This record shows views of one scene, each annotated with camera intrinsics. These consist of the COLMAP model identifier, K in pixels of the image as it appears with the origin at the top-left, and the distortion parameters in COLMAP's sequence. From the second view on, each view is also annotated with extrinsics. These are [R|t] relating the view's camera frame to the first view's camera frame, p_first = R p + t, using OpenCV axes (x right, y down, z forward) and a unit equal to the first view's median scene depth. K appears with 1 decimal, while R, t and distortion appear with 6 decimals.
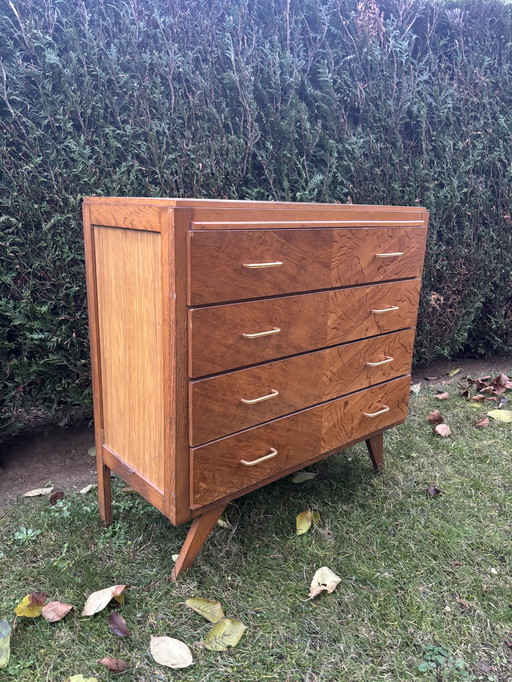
lens RADIAL K [[532.3, 0, 256.2], [0, 532.3, 340.1], [0, 0, 1]] dist [0.054724, -0.034924]
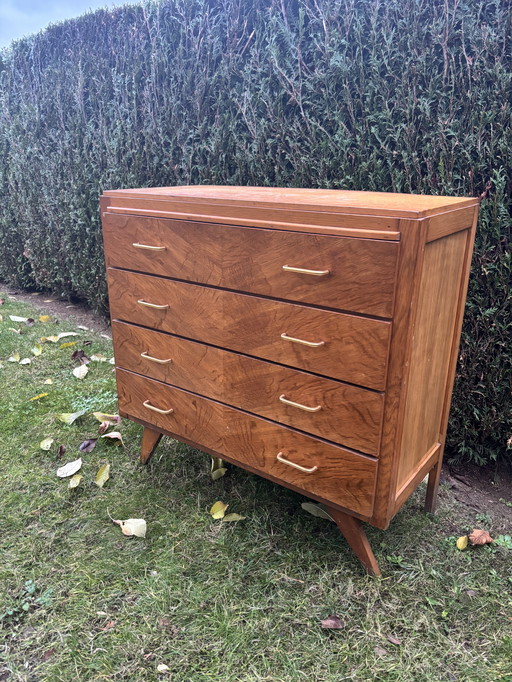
lens RADIAL K [[532.3, 0, 254.9], [0, 532.3, 340.7], [0, 0, 1]] dist [0.054724, -0.034924]
pose [[0.192053, 0.296957, -0.935378, 0.957512], [-0.246359, 0.937189, 0.246950, -0.231240], [0.949960, 0.183011, 0.253148, 0.746106]]
